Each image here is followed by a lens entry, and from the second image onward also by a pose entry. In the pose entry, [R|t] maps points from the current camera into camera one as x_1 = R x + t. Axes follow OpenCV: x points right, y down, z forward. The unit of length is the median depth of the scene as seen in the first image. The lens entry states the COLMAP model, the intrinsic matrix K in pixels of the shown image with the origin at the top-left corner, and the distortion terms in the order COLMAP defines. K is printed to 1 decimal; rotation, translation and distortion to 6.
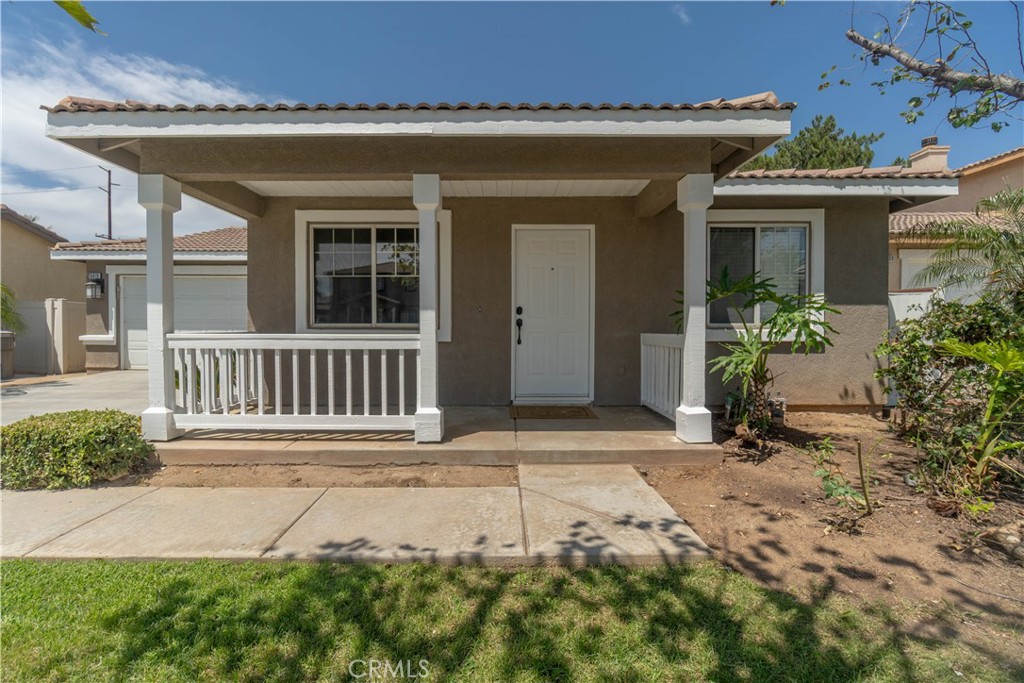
lens RADIAL K [[440.5, 0, 502.1], [0, 440.5, 328.9], [0, 0, 1]] dist [-0.008021, 0.000289]
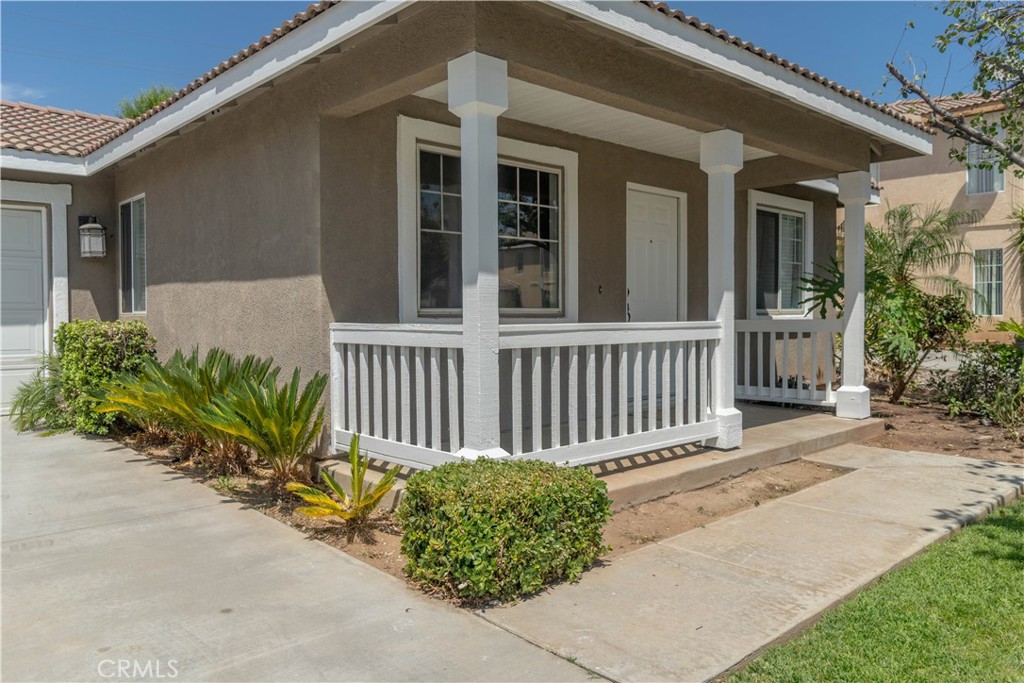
lens RADIAL K [[751.7, 0, 497.7], [0, 751.7, 326.5], [0, 0, 1]] dist [-0.005802, -0.005163]
pose [[0.733229, -0.013759, 0.679842, -1.058862], [0.008052, 0.999901, 0.011551, 0.001706], [-0.679934, -0.002996, 0.733267, 0.177881]]
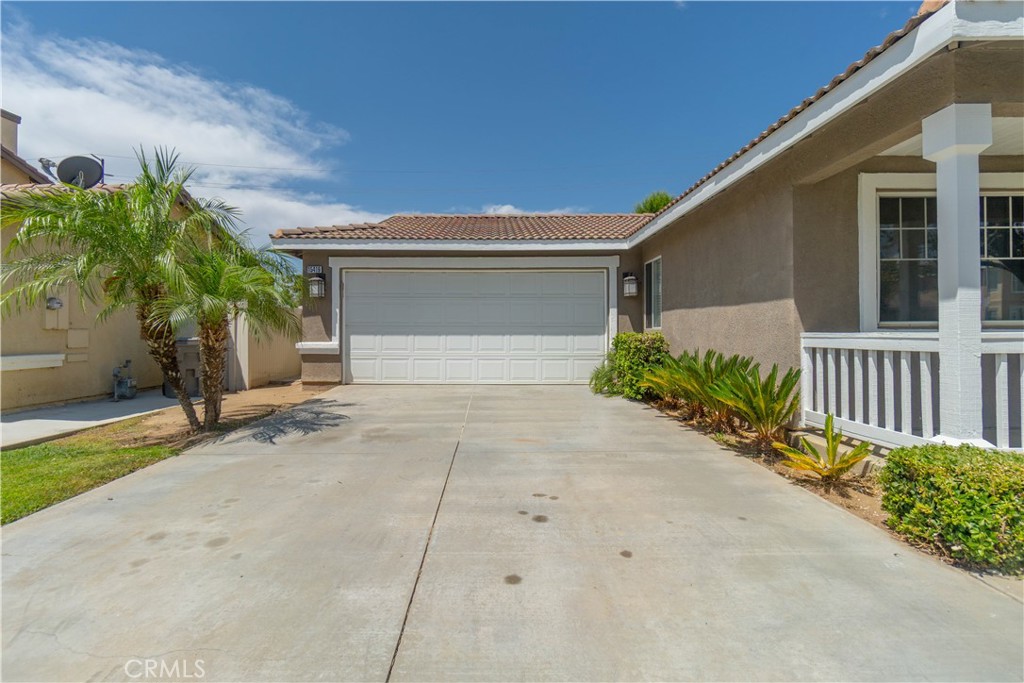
lens RADIAL K [[480.5, 0, 494.7], [0, 480.5, 331.2], [0, 0, 1]] dist [-0.010128, 0.003005]
pose [[0.999945, -0.005064, 0.009176, -1.112984], [0.005161, 0.999931, -0.010571, 0.009834], [-0.009122, 0.010618, 0.999902, 0.181671]]
